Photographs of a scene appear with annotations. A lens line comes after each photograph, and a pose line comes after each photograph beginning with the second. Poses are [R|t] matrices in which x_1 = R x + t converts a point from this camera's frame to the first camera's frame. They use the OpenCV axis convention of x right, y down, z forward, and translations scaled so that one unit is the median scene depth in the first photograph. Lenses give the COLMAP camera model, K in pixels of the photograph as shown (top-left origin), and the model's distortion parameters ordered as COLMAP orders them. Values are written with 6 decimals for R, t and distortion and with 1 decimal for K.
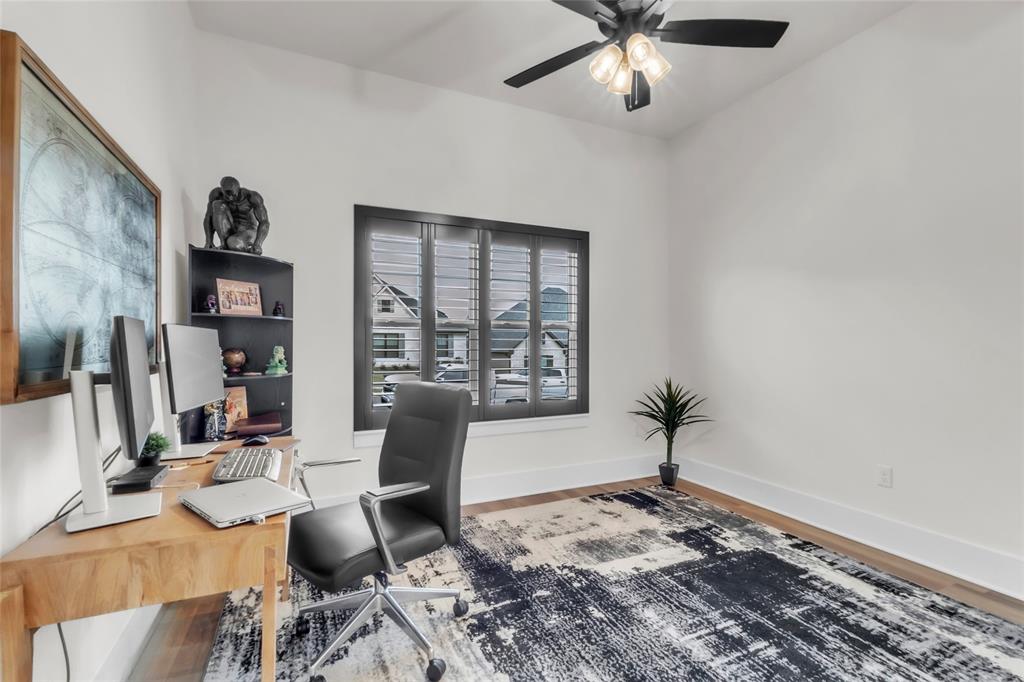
lens RADIAL K [[468.8, 0, 510.1], [0, 468.8, 340.2], [0, 0, 1]] dist [0.038577, 0.000548]
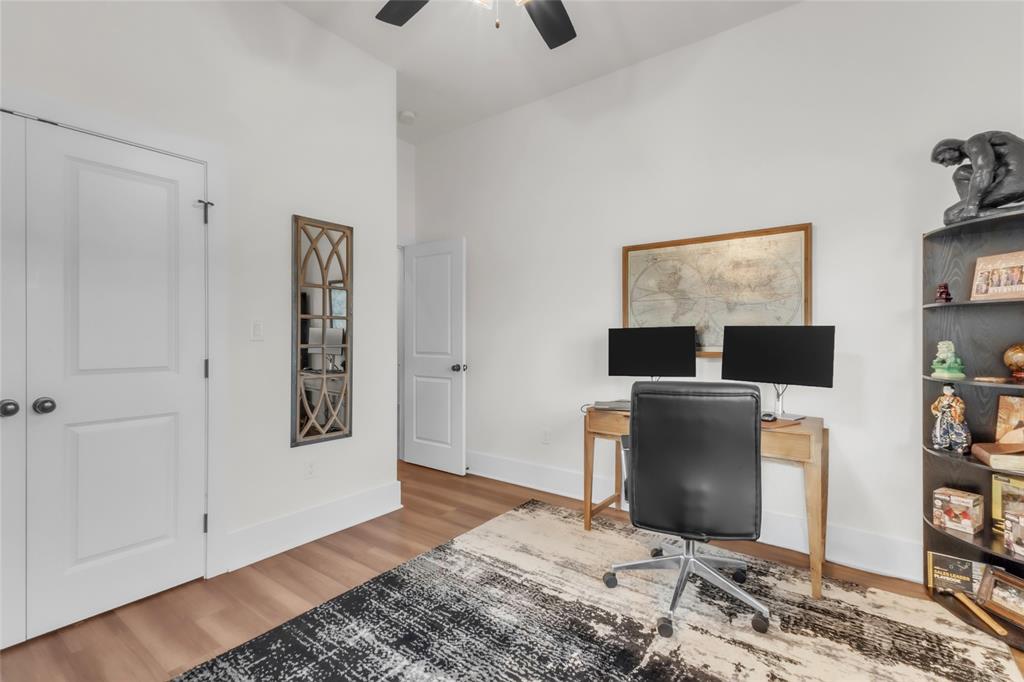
lens RADIAL K [[468.8, 0, 513.7], [0, 468.8, 339.6], [0, 0, 1]] dist [0.038577, 0.000548]
pose [[-0.873252, 0.001239, -0.487267, 0.647133], [0.000025, 0.999997, 0.002496, 0.010943], [0.487269, 0.002168, -0.873249, 1.803140]]
